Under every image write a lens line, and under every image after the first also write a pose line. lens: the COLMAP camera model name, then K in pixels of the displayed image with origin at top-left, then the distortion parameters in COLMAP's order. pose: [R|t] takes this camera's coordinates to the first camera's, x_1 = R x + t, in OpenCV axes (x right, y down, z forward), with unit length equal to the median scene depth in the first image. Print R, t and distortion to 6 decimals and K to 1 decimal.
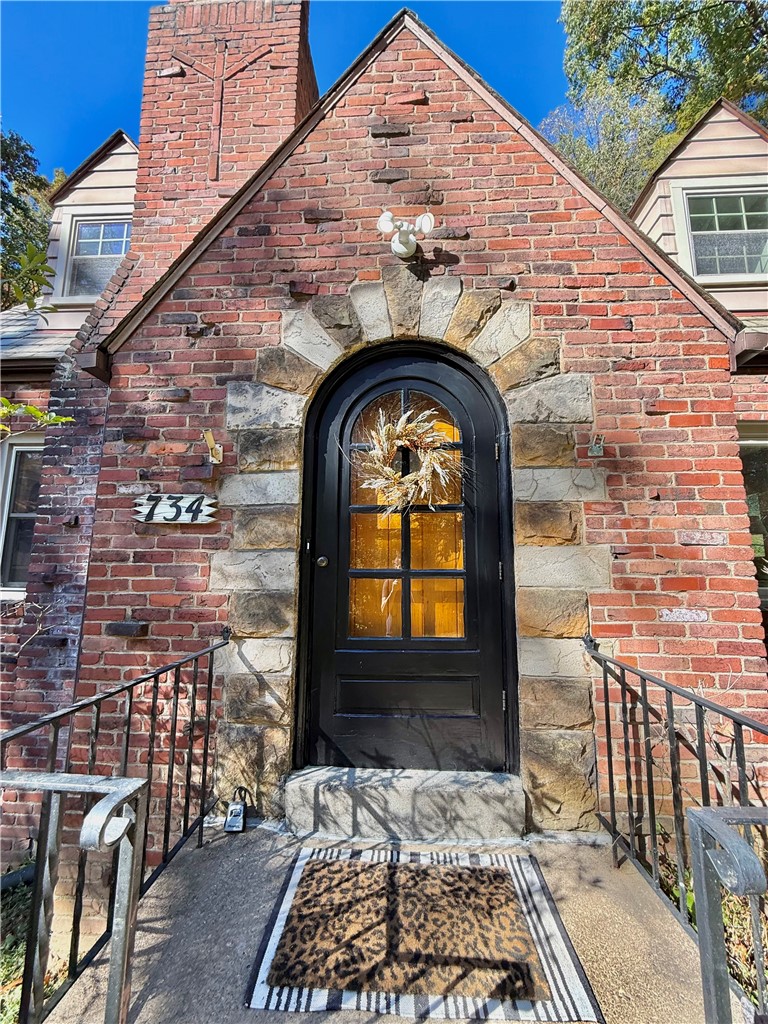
lens RADIAL K [[409.3, 0, 383.0], [0, 409.3, 514.2], [0, 0, 1]] dist [0.000594, 0.000077]
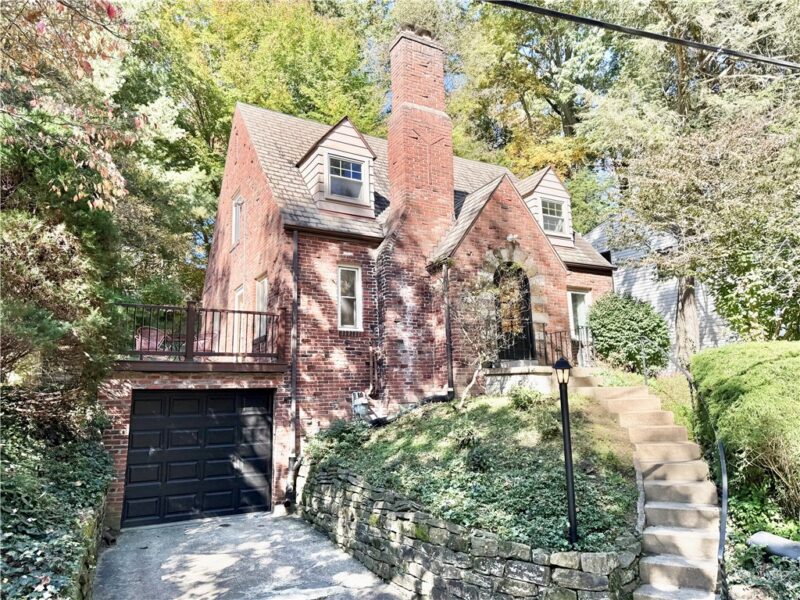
lens RADIAL K [[557.7, 0, 400.7], [0, 557.7, 298.8], [0, 0, 1]] dist [-0.002201, -0.000091]
pose [[0.845147, 0.076506, 0.529031, -3.830413], [-0.043810, 0.996289, -0.074090, 0.404463], [-0.532736, 0.039440, 0.845362, -3.160232]]
